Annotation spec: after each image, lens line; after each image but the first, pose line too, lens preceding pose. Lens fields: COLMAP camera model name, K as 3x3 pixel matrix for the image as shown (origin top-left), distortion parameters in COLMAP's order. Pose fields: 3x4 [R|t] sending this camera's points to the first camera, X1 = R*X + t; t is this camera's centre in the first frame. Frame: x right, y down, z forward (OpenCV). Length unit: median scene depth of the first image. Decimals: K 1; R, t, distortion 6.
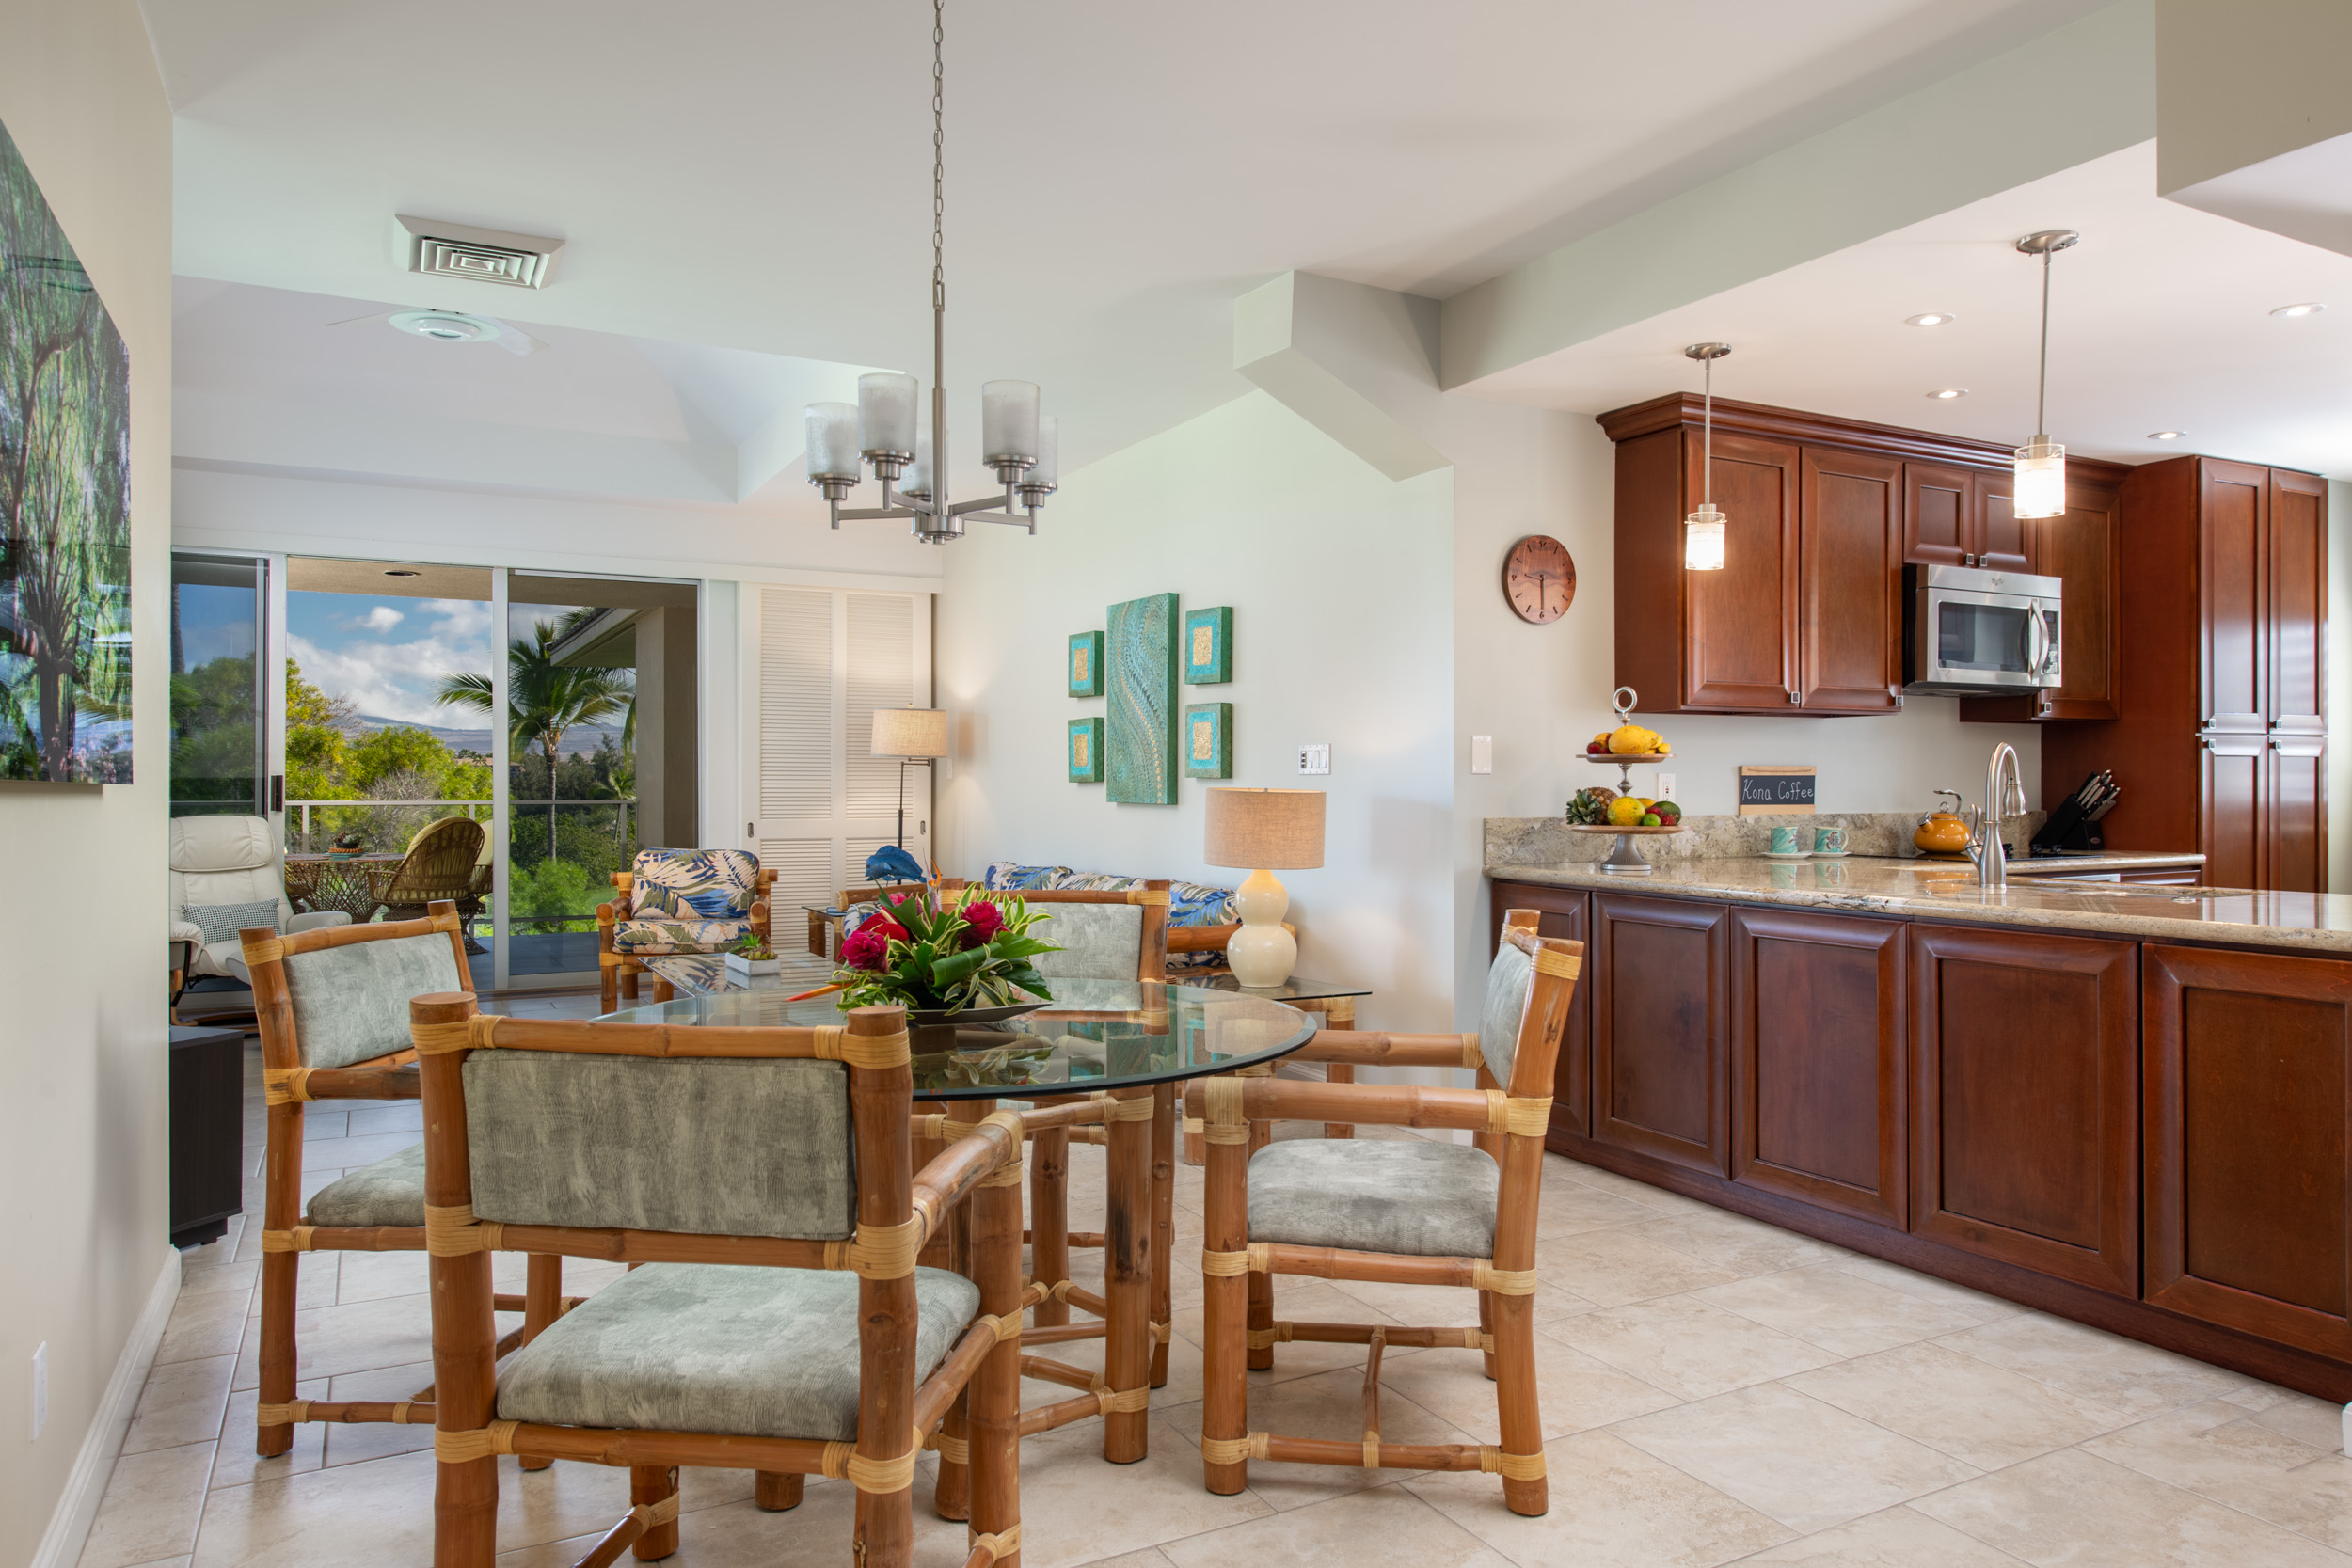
lens RADIAL K [[1520.4, 0, 1176.0], [0, 1520.4, 784.0], [0, 0, 1]] dist [0.003629, -0.000533]
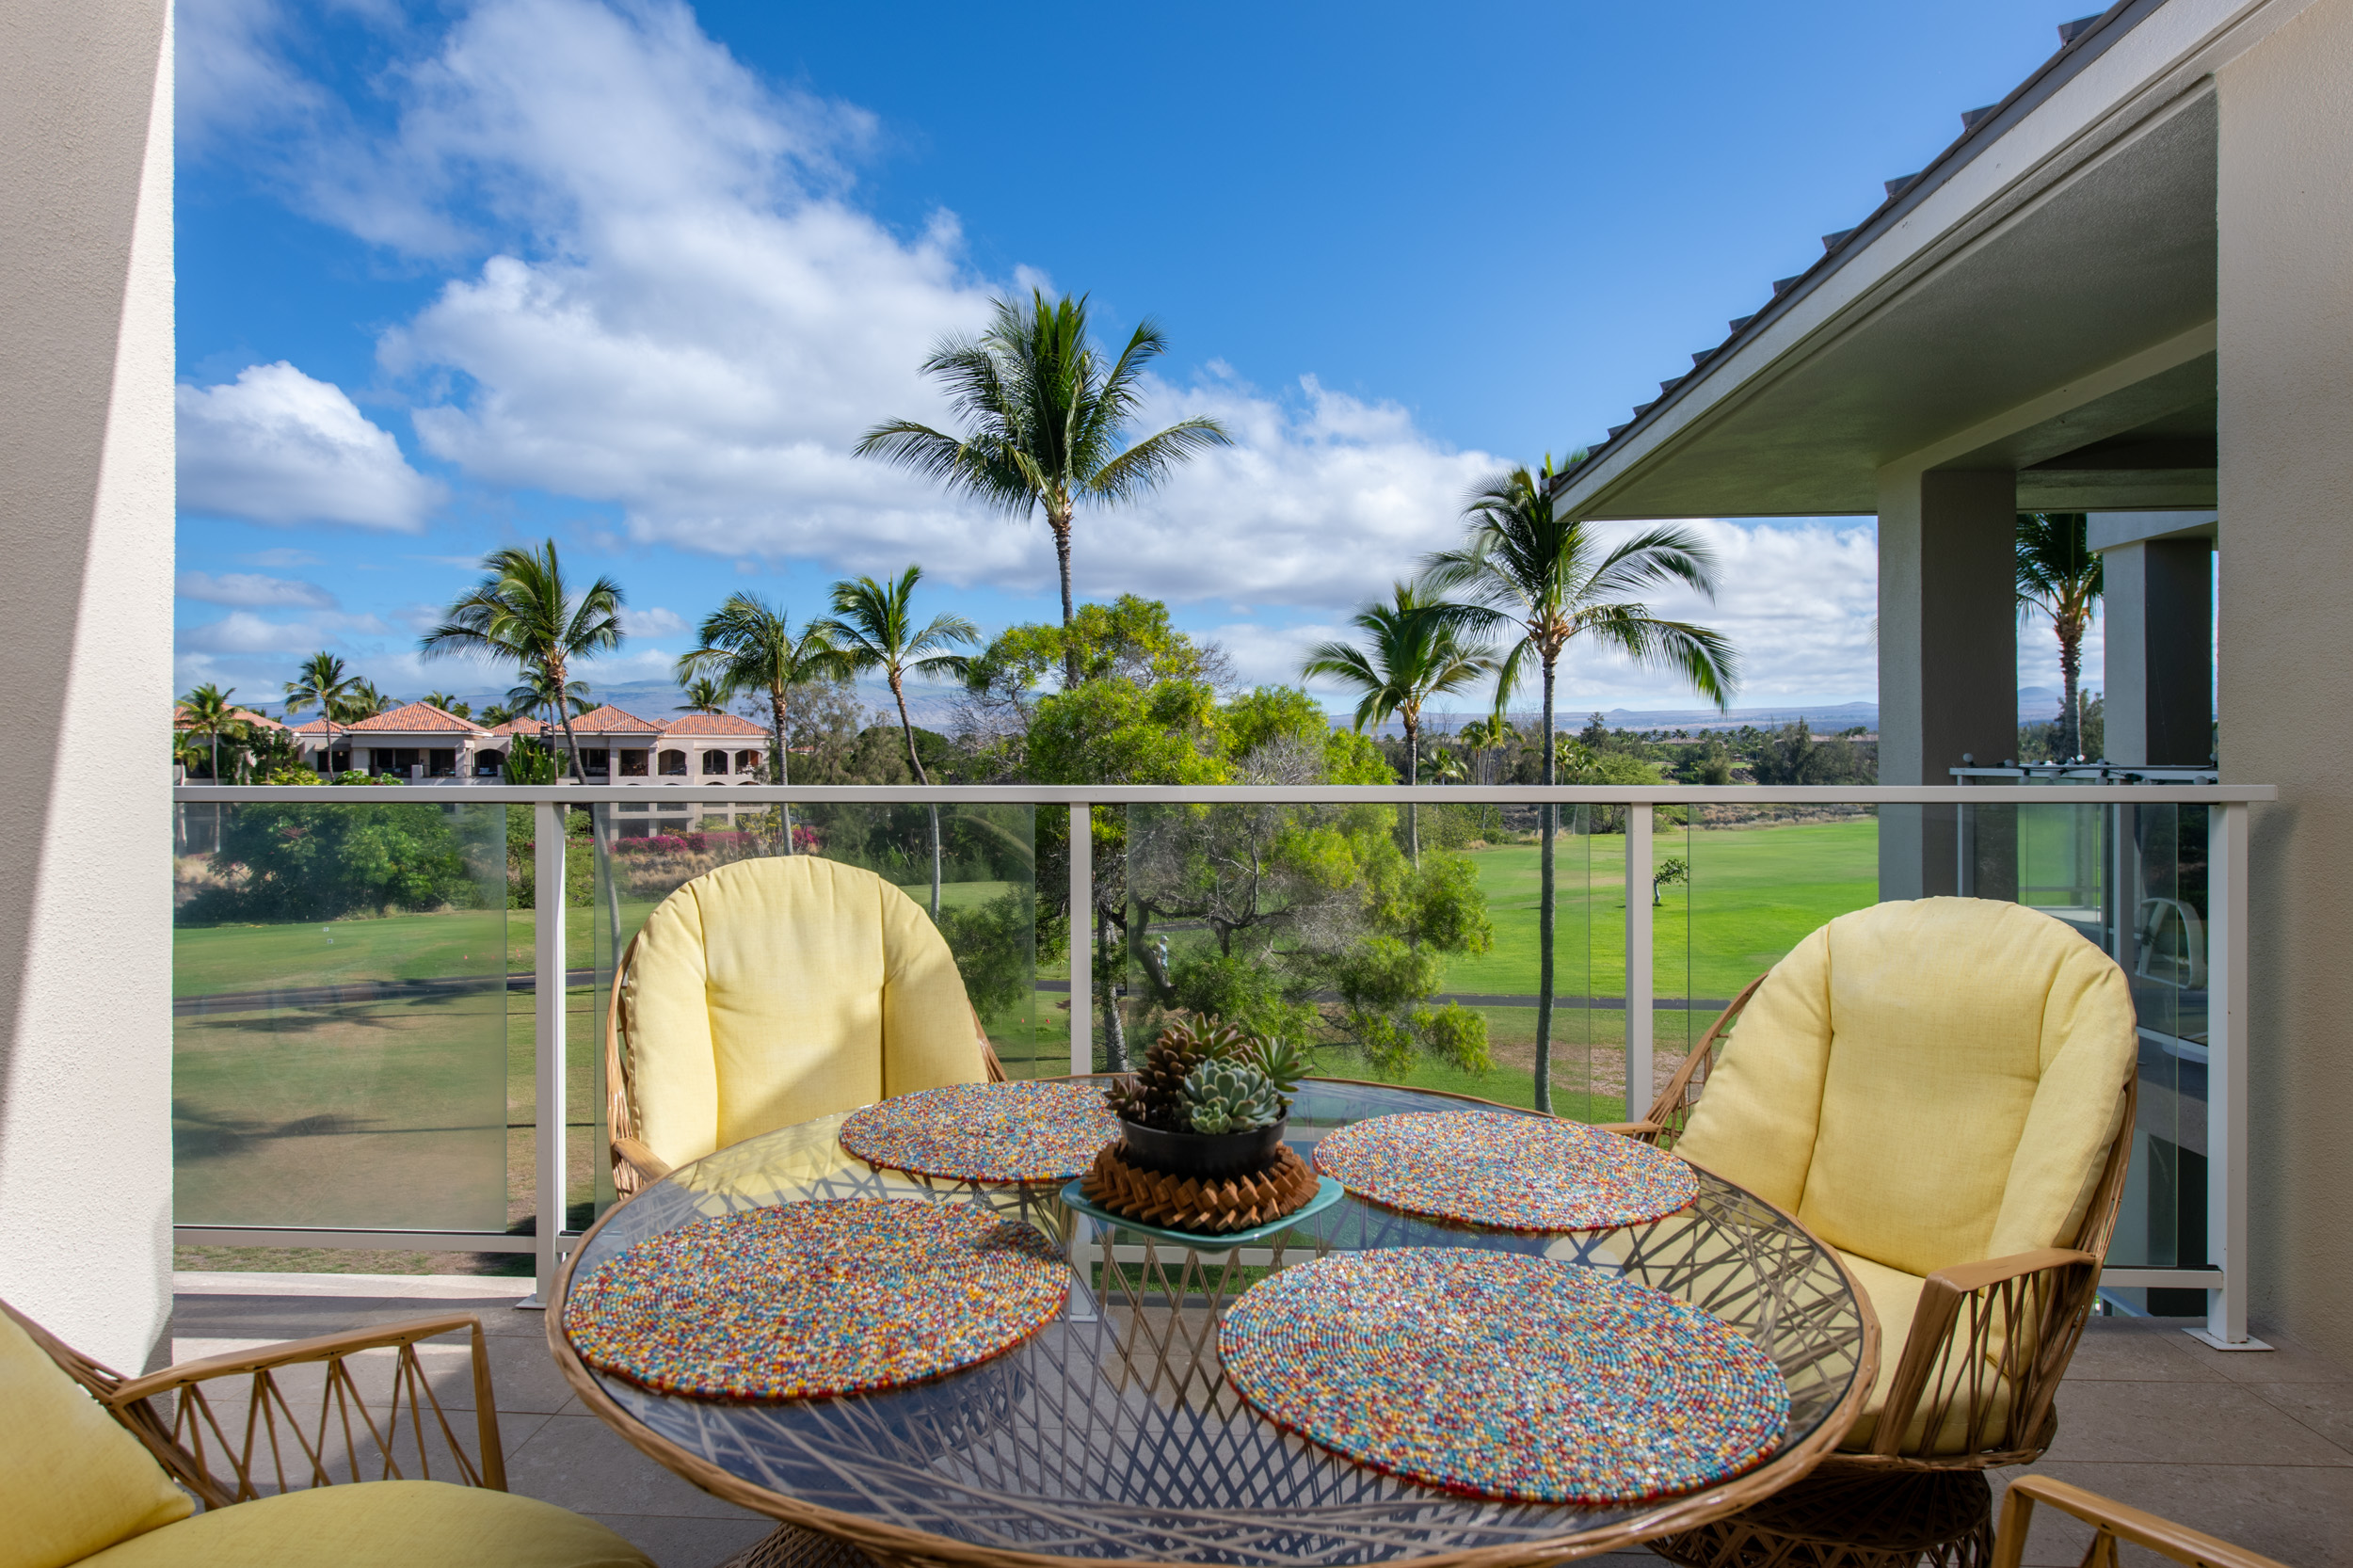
lens RADIAL K [[1335.1, 0, 1176.5], [0, 1335.1, 784.0], [0, 0, 1]] dist [0.001757, 0.000267]
pose [[0.863691, 0.007996, -0.503958, -0.783058], [0.000924, 0.999847, 0.017446, 0.011528], [0.504021, -0.015533, 0.863552, 1.427223]]
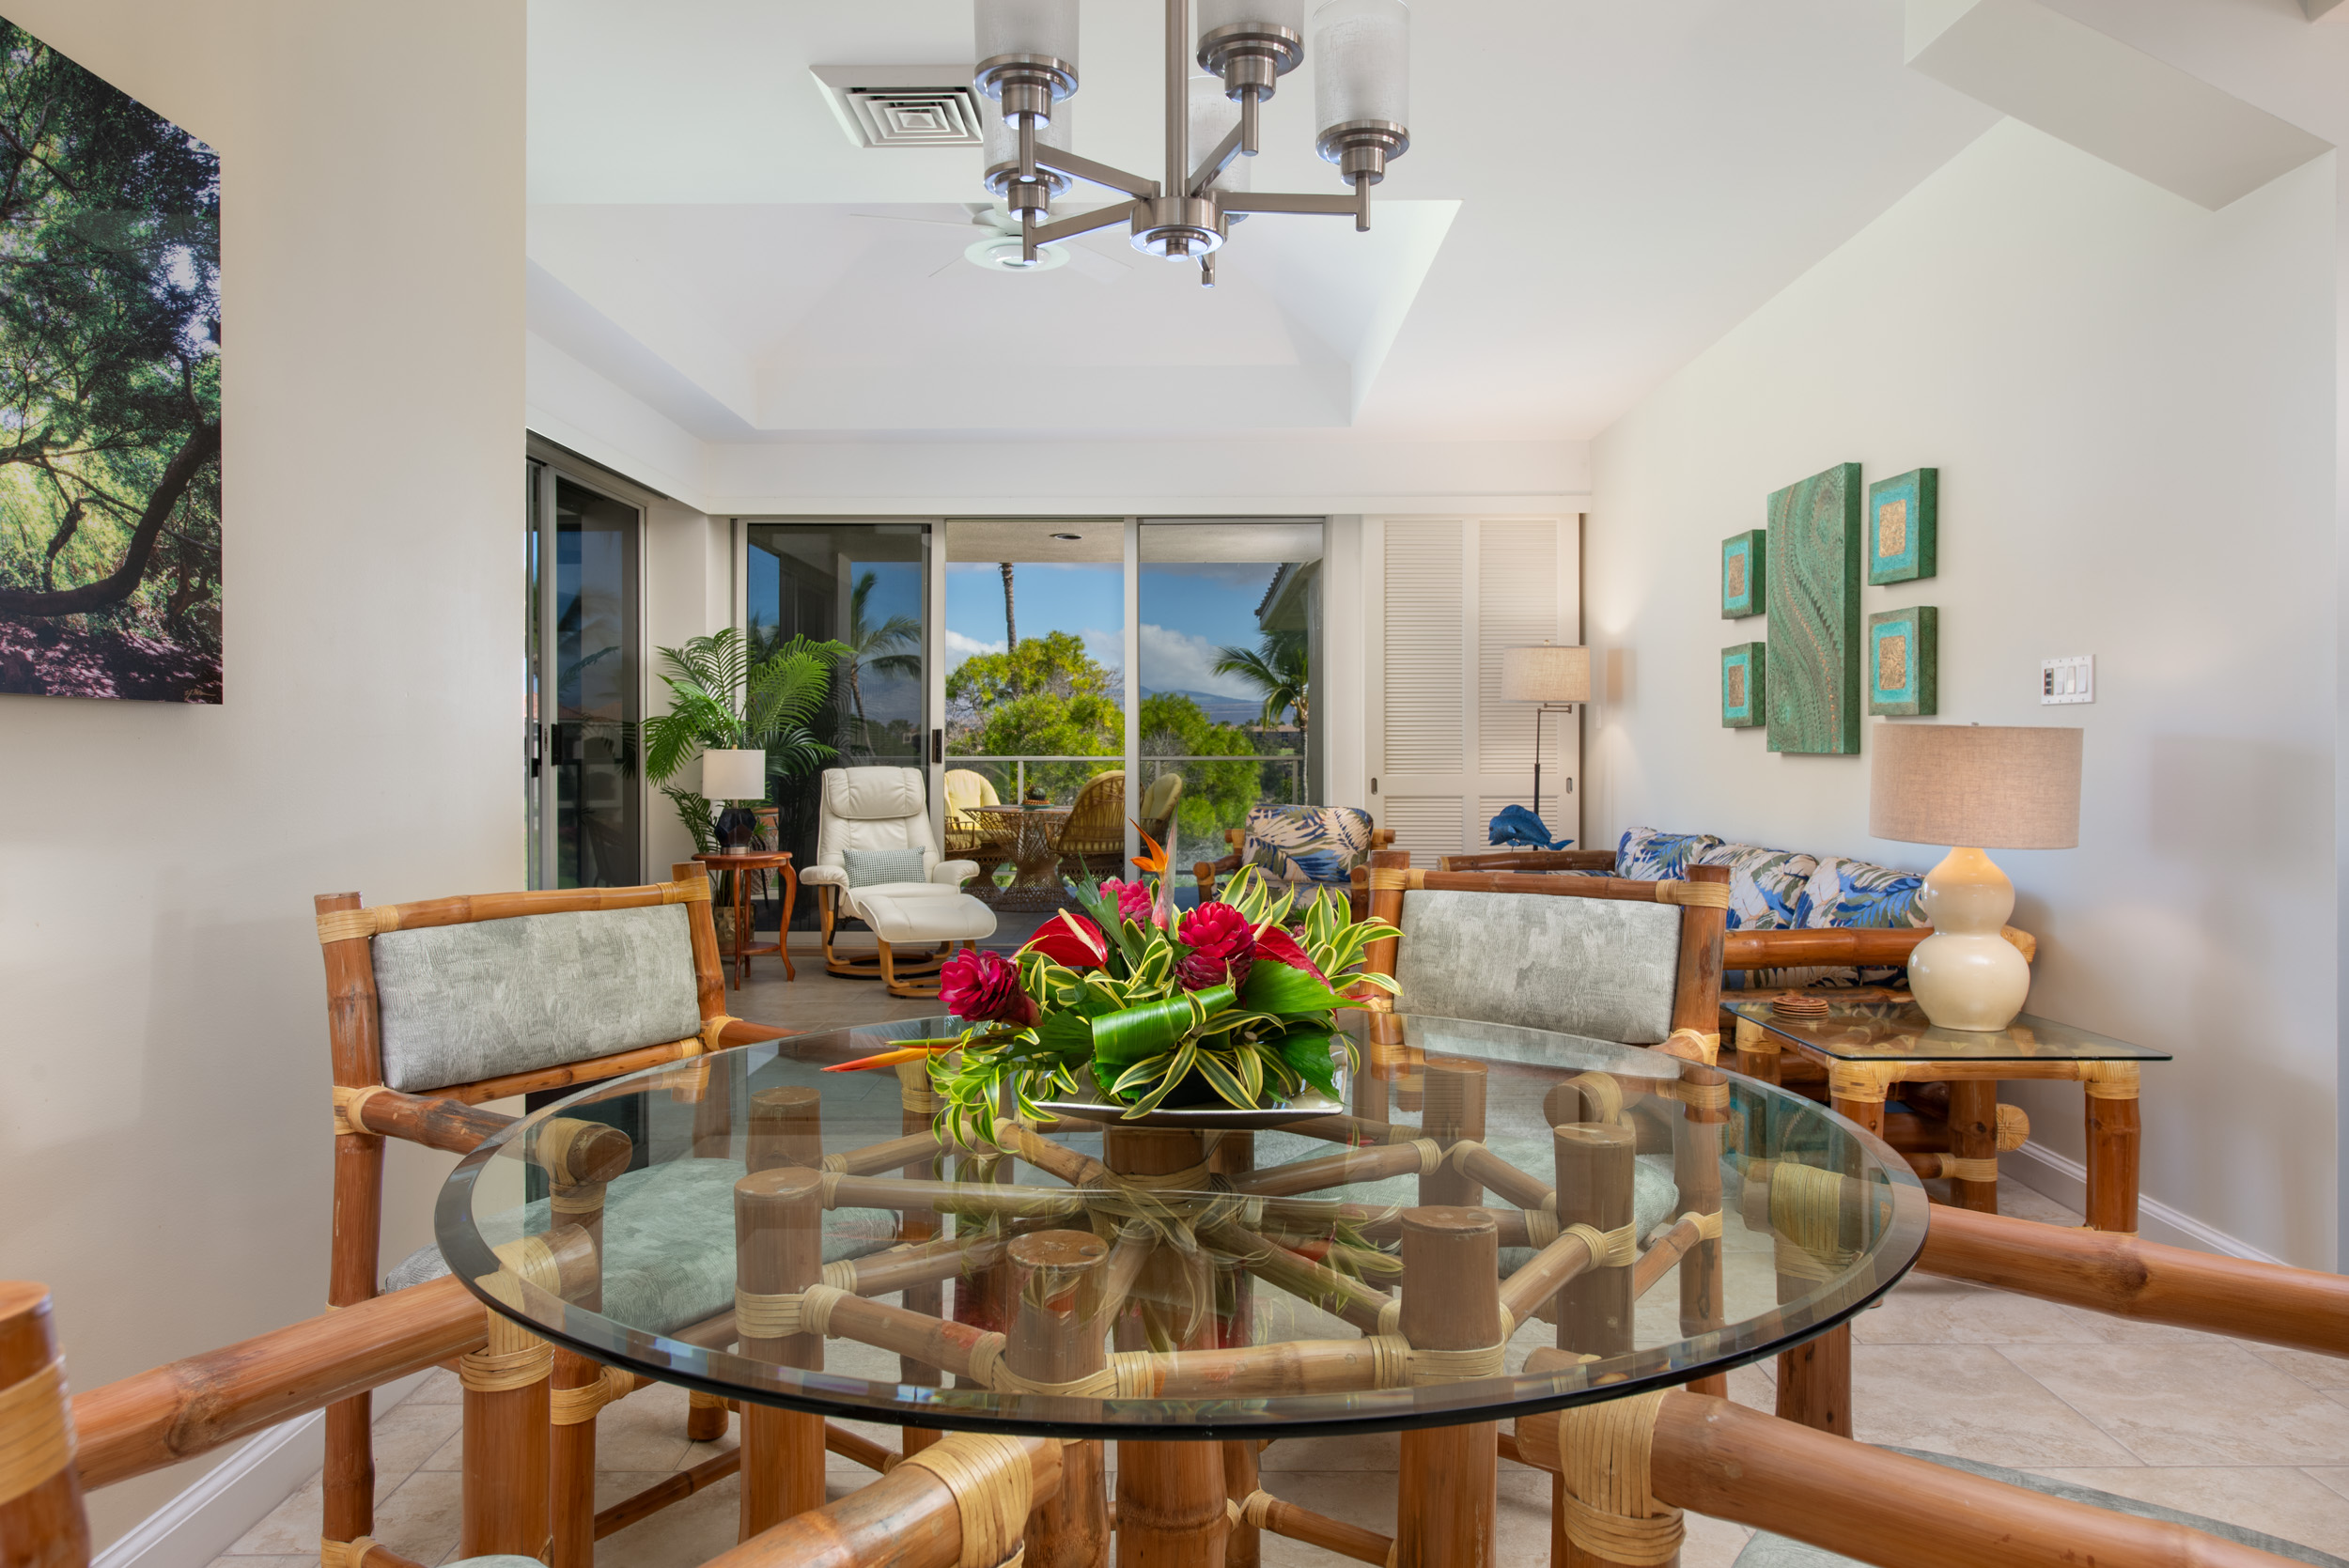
lens RADIAL K [[1460.1, 0, 1188.8], [0, 1460.1, 754.0], [0, 0, 1]] dist [0.004062, 0.001116]
pose [[0.883824, -0.001061, -0.467818, 0.042640], [0.003161, 0.999988, 0.003704, 0.009701], [0.467809, -0.004753, 0.883817, 0.225338]]
